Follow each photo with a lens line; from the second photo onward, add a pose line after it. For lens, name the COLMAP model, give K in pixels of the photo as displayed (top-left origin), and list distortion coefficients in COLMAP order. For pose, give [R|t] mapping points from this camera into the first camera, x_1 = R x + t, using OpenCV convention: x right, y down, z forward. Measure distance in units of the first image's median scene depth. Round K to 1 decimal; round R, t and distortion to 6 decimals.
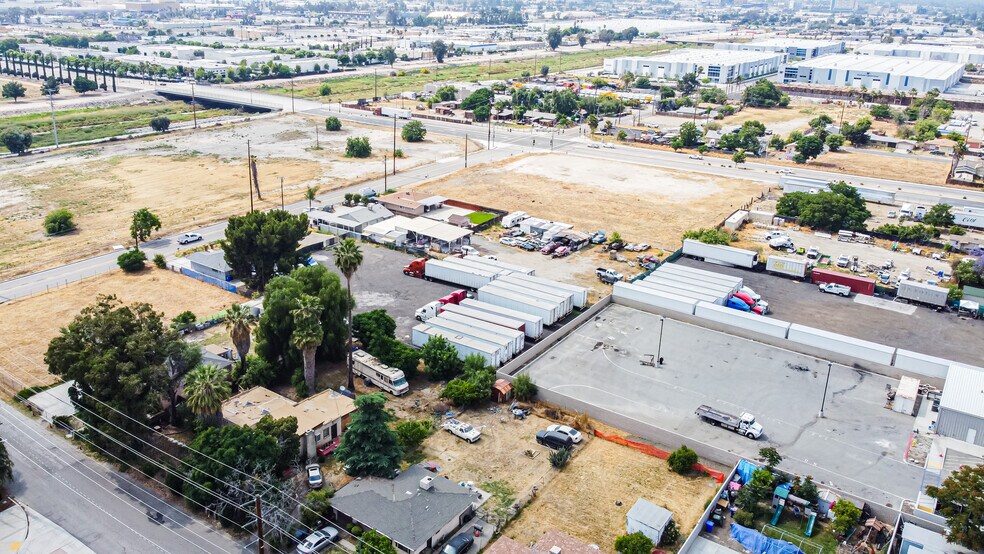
lens RADIAL K [[772.6, 0, 486.8], [0, 772.6, 228.4], [0, 0, 1]] dist [-0.004022, 0.002154]
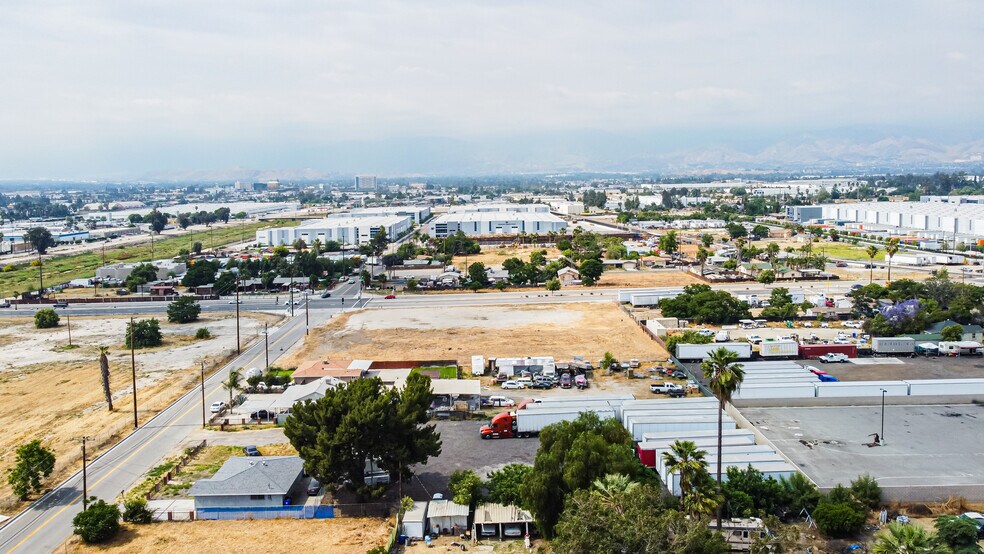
lens RADIAL K [[772.6, 0, 486.8], [0, 772.6, 228.4], [0, 0, 1]] dist [-0.004022, 0.002154]
pose [[0.821553, -0.076009, 0.565043, -0.393163], [0.207394, 0.963018, -0.171999, -0.007718], [-0.531074, 0.258493, 0.806934, 0.244359]]
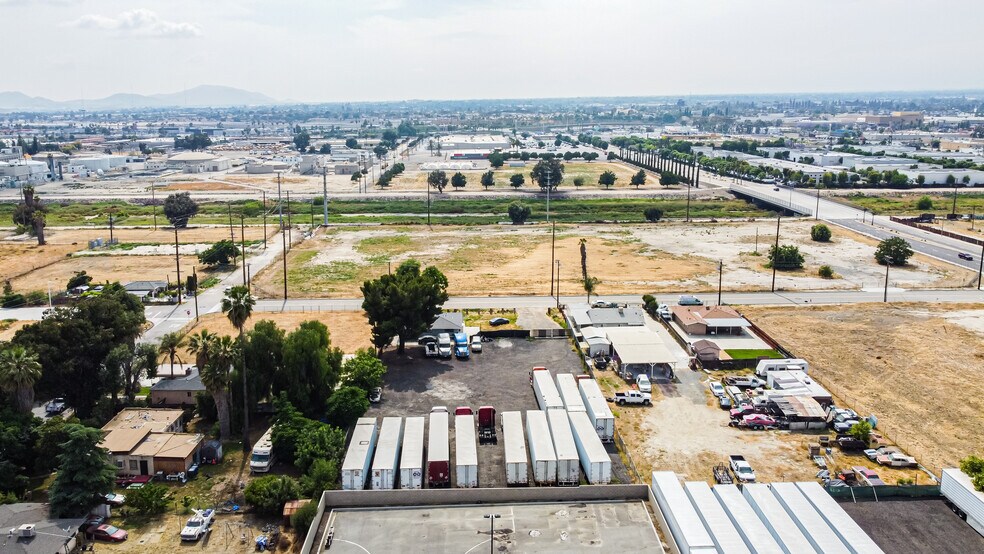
lens RADIAL K [[773.9, 0, 487.7], [0, 773.9, 224.8], [0, 0, 1]] dist [-0.003382, -0.000576]
pose [[0.587321, 0.100838, -0.803048, 0.389342], [-0.221349, 0.974393, -0.039533, -0.046600], [0.778498, 0.200972, 0.594602, 0.328224]]
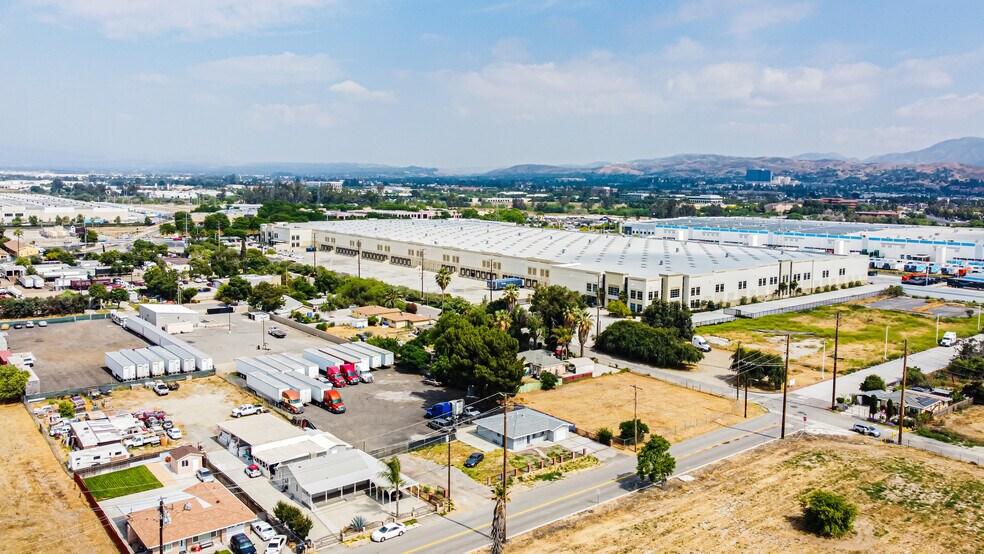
lens RADIAL K [[763.9, 0, 484.3], [0, 763.9, 248.1], [0, 0, 1]] dist [-0.002974, -0.000705]
pose [[-0.958149, -0.061547, 0.279575, -0.390122], [0.049292, 0.926558, 0.372908, -0.350552], [-0.281994, 0.371083, -0.884747, 1.281931]]
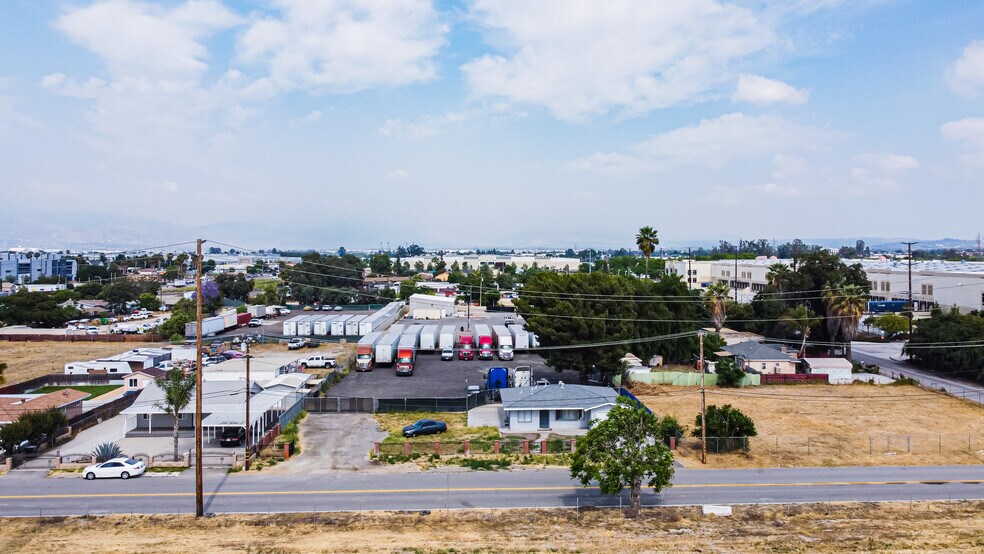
lens RADIAL K [[759.5, 0, 517.9], [0, 759.5, 251.3], [0, 0, 1]] dist [-0.004543, -0.000747]
pose [[-0.620677, -0.020199, 0.783806, -0.541019], [0.216867, 0.956246, 0.196375, -0.127054], [-0.753478, 0.291867, -0.589139, 0.984166]]
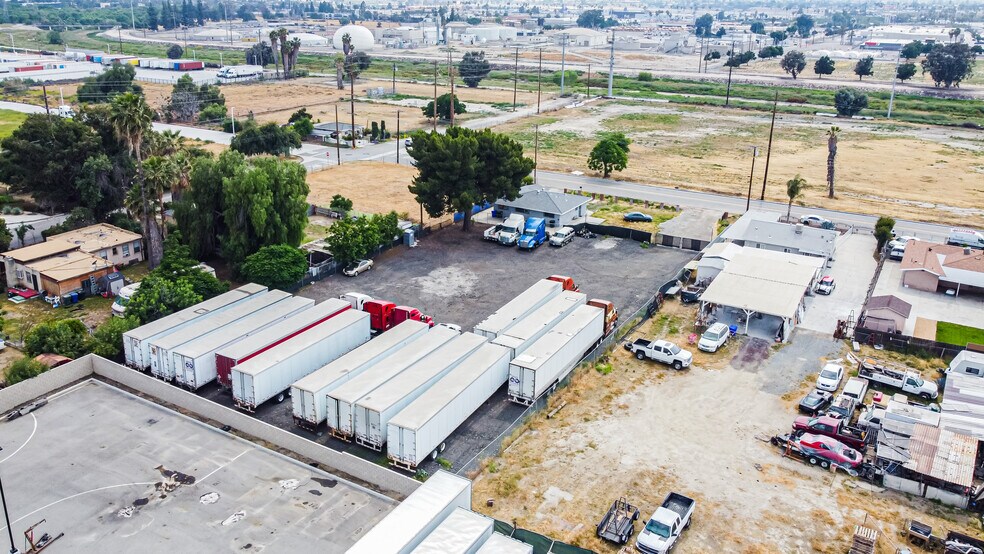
lens RADIAL K [[773.9, 0, 487.7], [0, 773.9, 224.8], [0, 0, 1]] dist [-0.003382, -0.000576]
pose [[0.062462, 0.265661, -0.962041, 0.323169], [-0.304496, 0.923039, 0.235121, -0.081298], [0.950463, 0.278252, 0.138547, 0.642582]]
